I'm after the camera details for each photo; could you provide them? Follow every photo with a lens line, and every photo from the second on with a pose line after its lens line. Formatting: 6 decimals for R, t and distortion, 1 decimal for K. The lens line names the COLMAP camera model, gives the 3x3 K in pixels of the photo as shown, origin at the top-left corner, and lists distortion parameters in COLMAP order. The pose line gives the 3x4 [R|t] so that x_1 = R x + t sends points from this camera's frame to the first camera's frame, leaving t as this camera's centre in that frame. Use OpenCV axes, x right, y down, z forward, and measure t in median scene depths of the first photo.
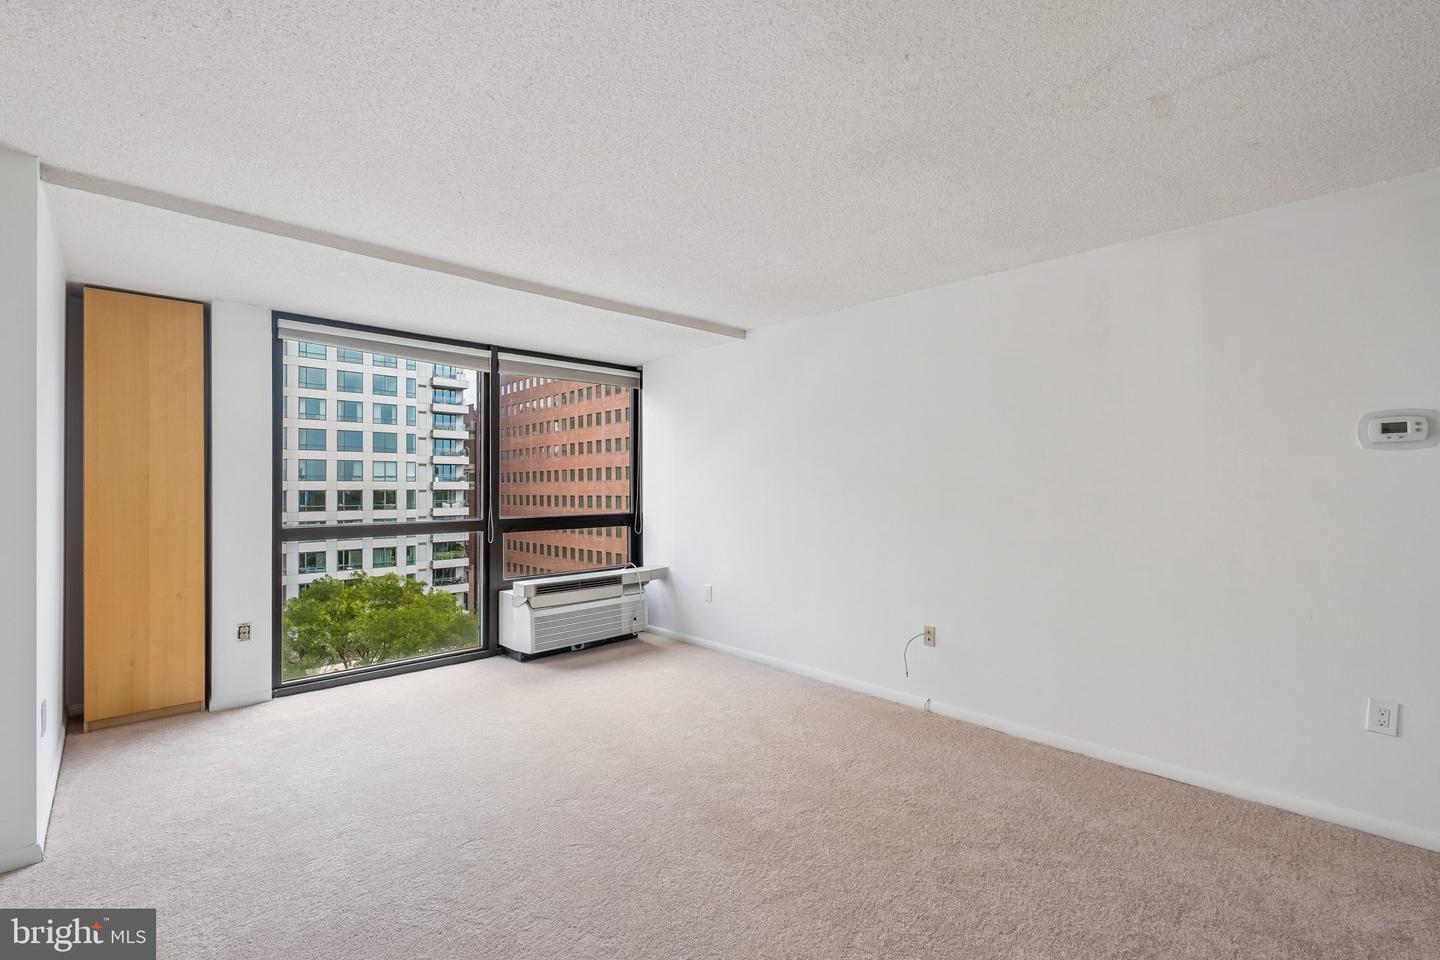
lens RADIAL K [[631.9, 0, 724.7], [0, 631.9, 490.4], [0, 0, 1]] dist [-0.000187, 0.000032]
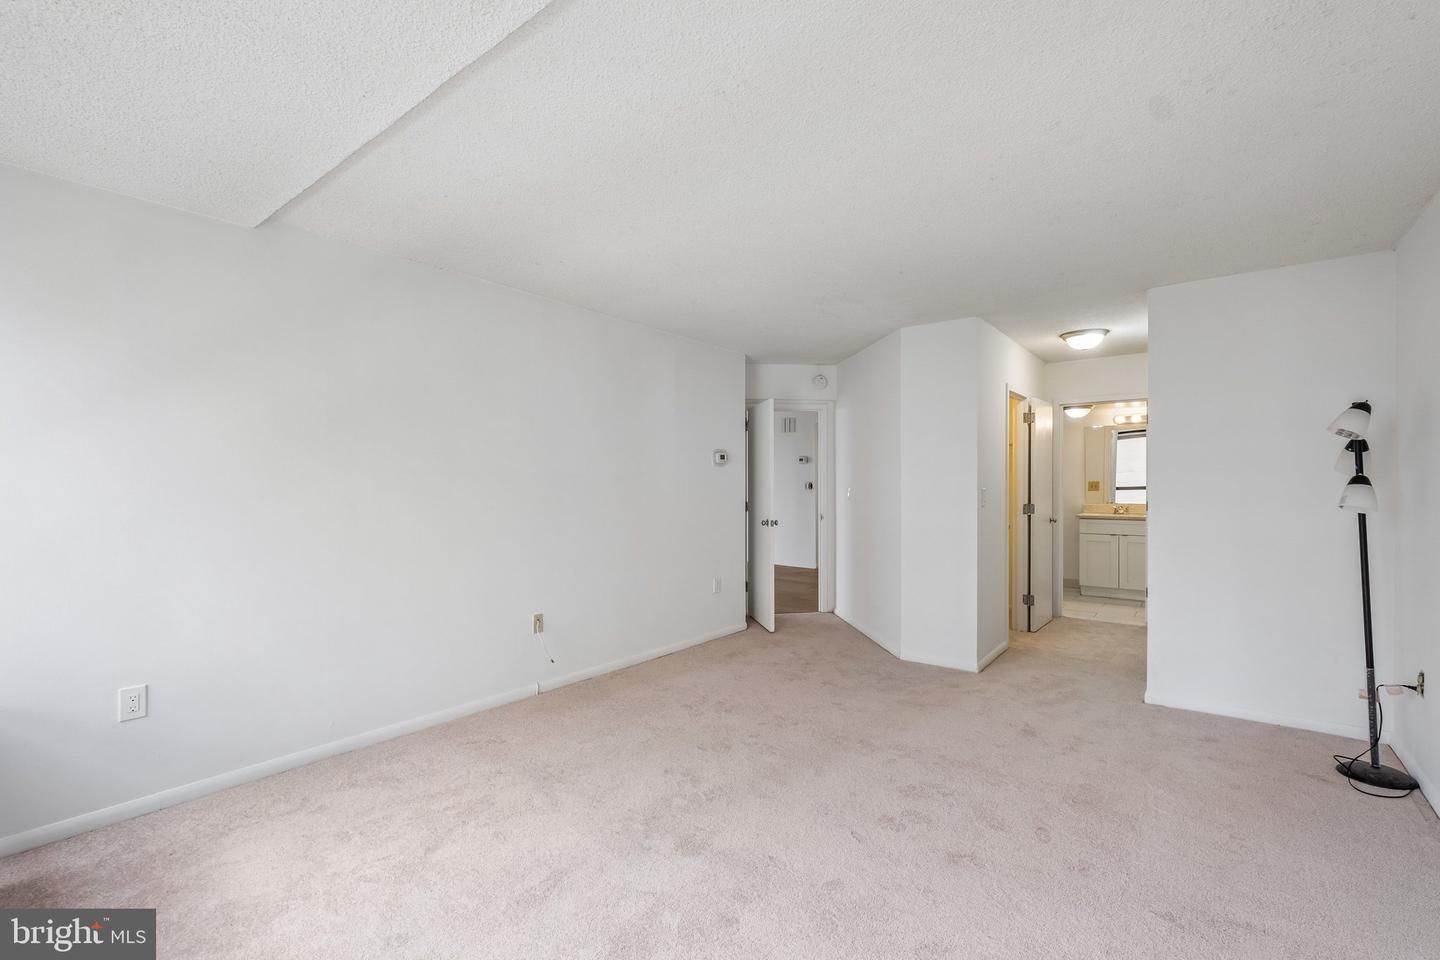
lens RADIAL K [[631.9, 0, 724.7], [0, 631.9, 490.4], [0, 0, 1]] dist [-0.000187, 0.000032]
pose [[-0.148357, -0.012925, 0.988849, -0.765704], [0.002763, 0.999905, 0.013484, -0.006005], [-0.988930, 0.004733, -0.148307, 0.844340]]
